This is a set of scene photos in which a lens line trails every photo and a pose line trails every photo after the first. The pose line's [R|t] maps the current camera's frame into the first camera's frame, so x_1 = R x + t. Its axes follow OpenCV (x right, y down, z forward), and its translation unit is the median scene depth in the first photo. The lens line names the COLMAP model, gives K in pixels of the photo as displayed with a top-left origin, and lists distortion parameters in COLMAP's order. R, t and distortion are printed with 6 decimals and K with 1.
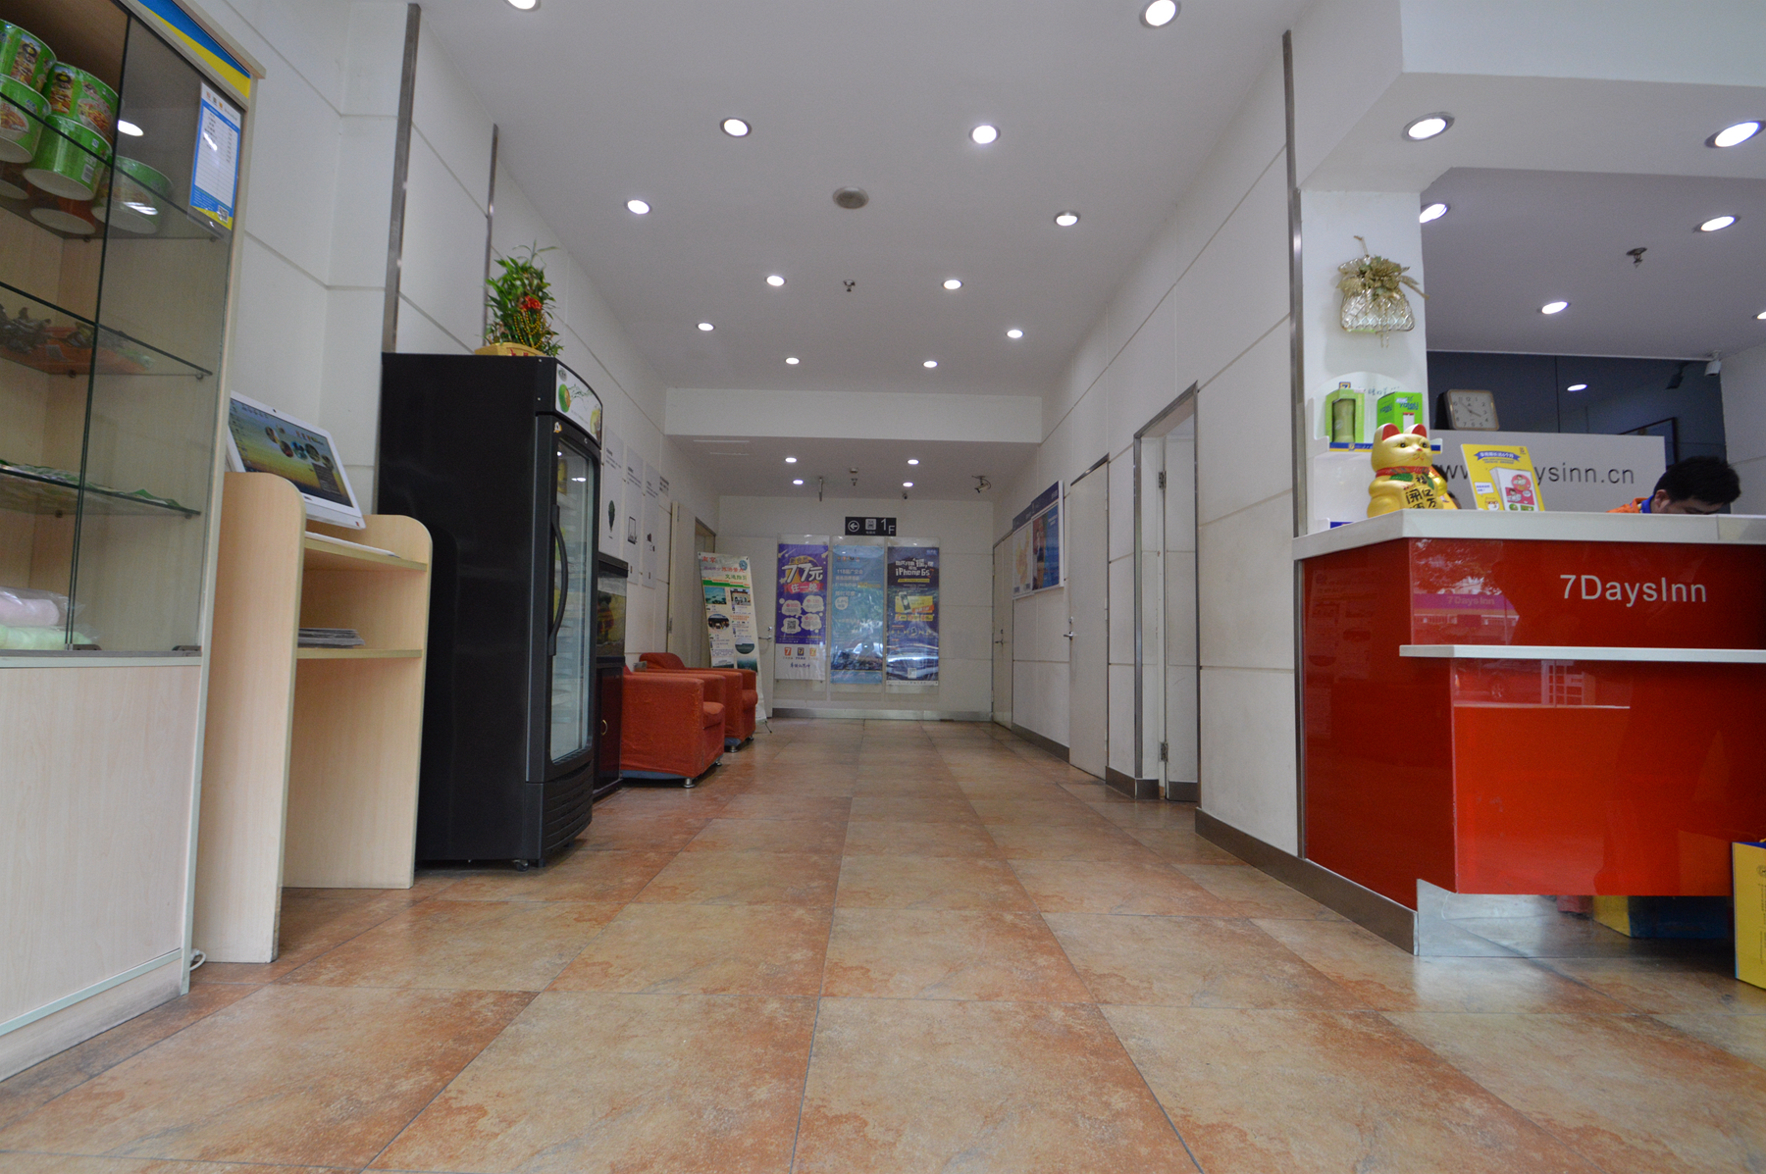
lens RADIAL K [[805.5, 0, 883.0], [0, 805.5, 587.0], [0, 0, 1]] dist [-0.002648, -0.001540]
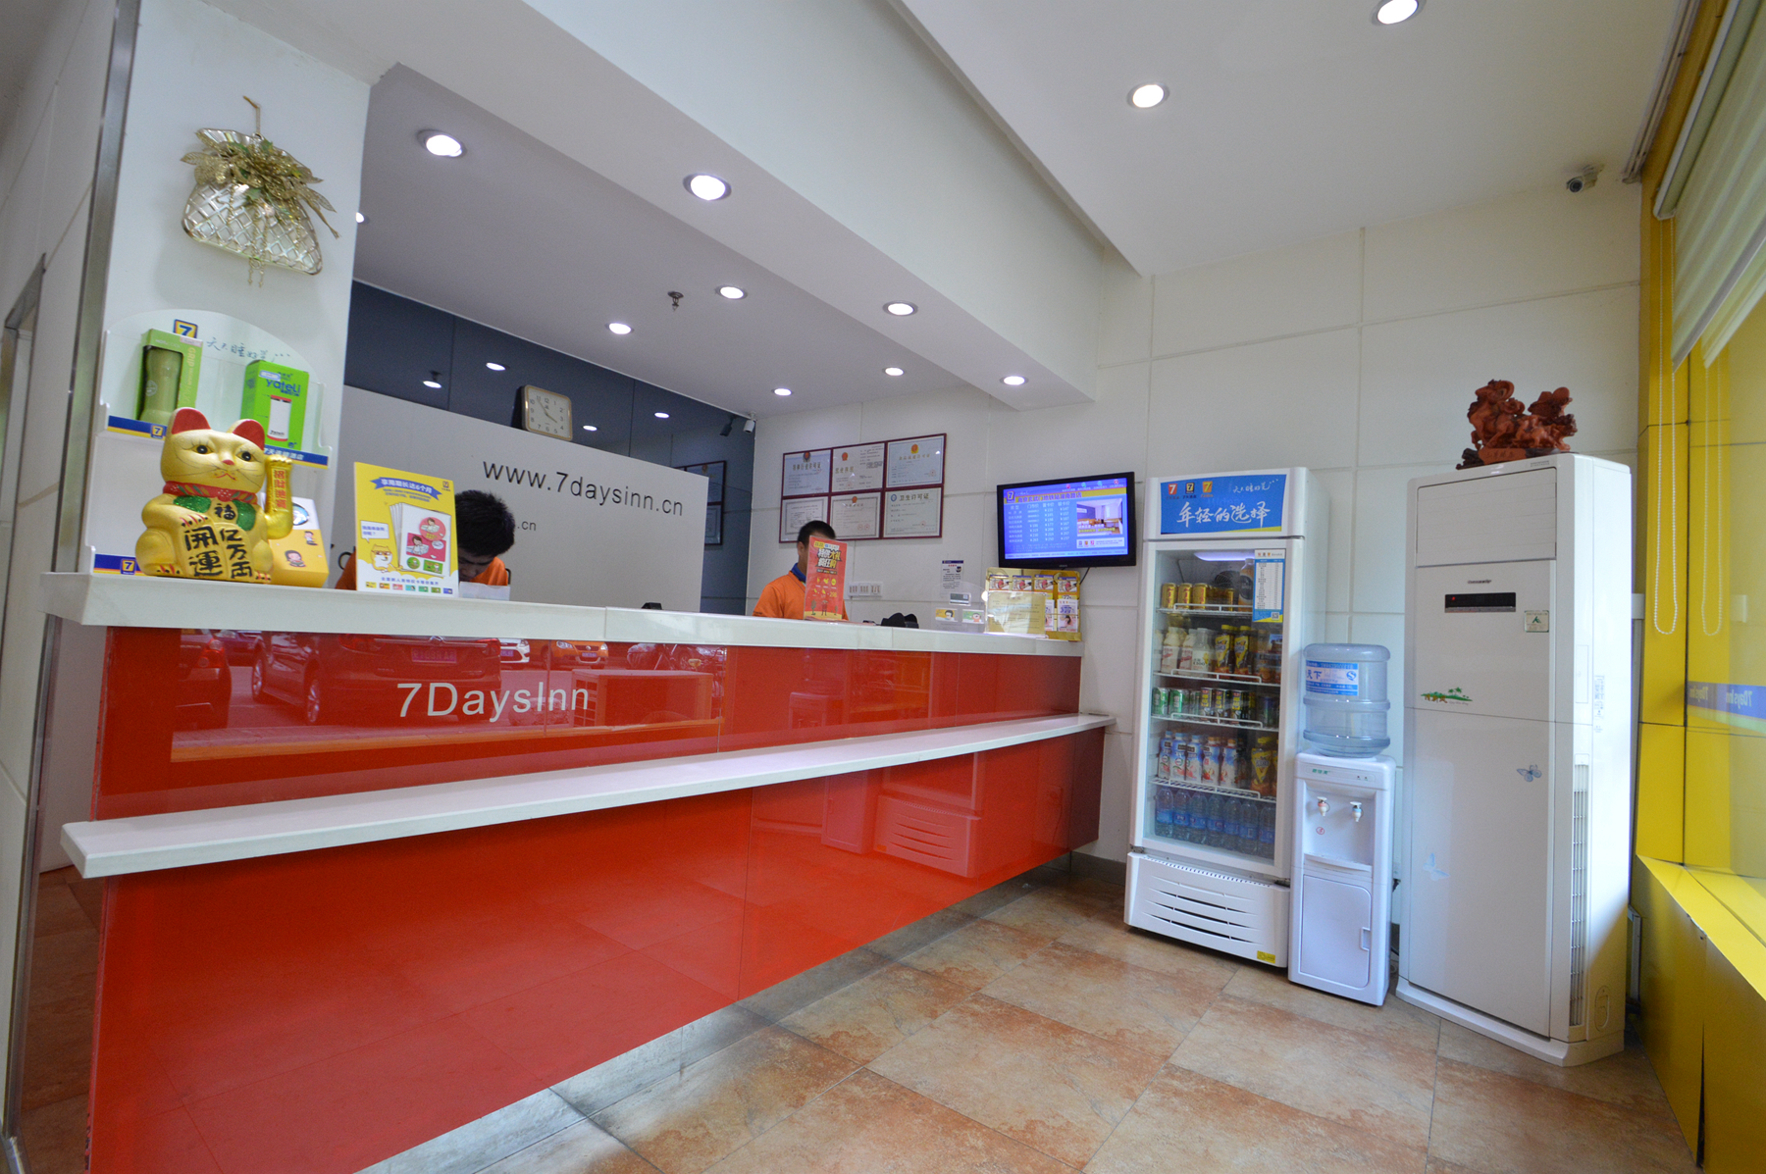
lens RADIAL K [[805.5, 0, 883.0], [0, 805.5, 587.0], [0, 0, 1]] dist [-0.002648, -0.001540]
pose [[0.606771, 0.063128, 0.792366, 0.455845], [-0.107269, 0.994226, 0.002934, -0.122094], [-0.787606, -0.086777, 0.610039, 0.213206]]
